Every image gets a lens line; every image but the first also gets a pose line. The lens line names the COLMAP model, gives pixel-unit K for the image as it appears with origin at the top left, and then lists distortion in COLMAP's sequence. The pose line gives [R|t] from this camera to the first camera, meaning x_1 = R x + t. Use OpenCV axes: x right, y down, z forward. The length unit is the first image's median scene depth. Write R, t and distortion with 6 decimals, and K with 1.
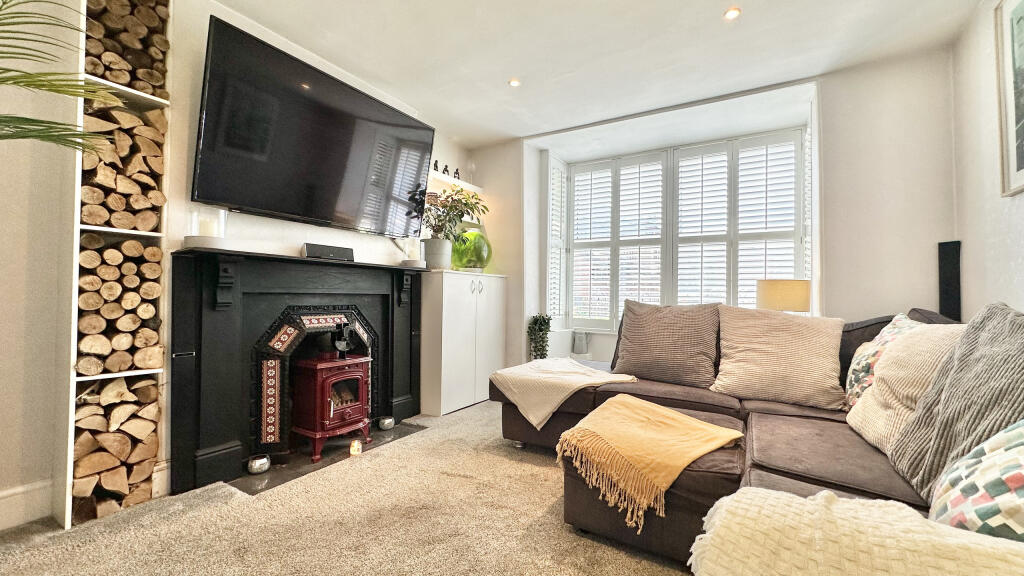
lens RADIAL K [[410.1, 0, 512.0], [0, 410.1, 288.0], [0, 0, 1]] dist [-0.000160, 0.000267]
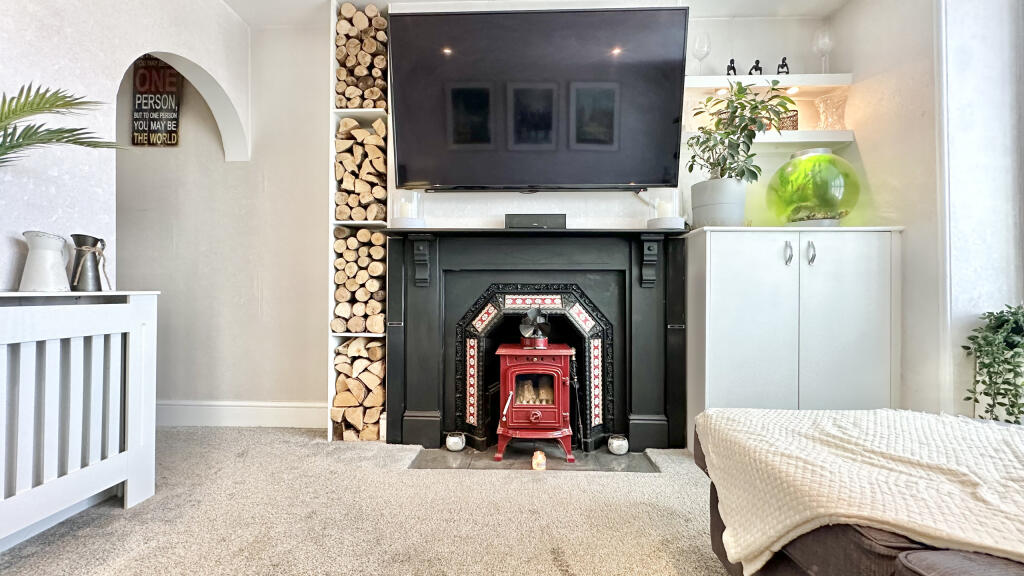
lens RADIAL K [[410.1, 0, 512.0], [0, 410.1, 288.0], [0, 0, 1]] dist [-0.000160, 0.000267]
pose [[0.496502, -0.010709, -0.867970, 0.376875], [0.018475, 0.999828, -0.001767, 0.072794], [0.867839, -0.015159, 0.496614, 0.746302]]
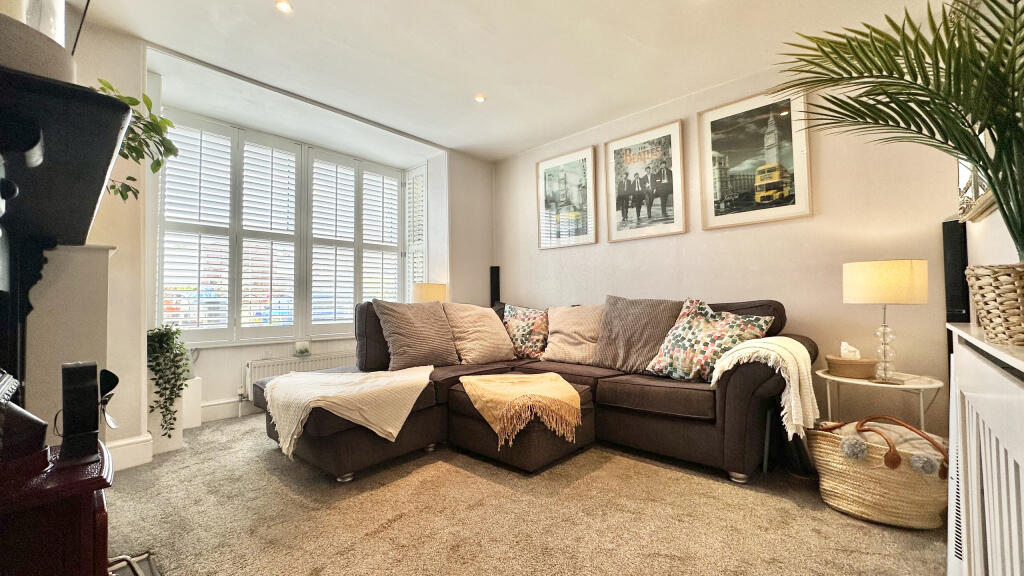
lens RADIAL K [[400.3, 0, 543.2], [0, 400.3, 287.3], [0, 0, 1]] dist [0.000900, 0.000177]
pose [[0.145431, 0.005859, 0.989351, -0.994556], [-0.012075, 0.999918, -0.004146, -0.014433], [-0.989295, -0.011344, 0.145490, 0.666559]]
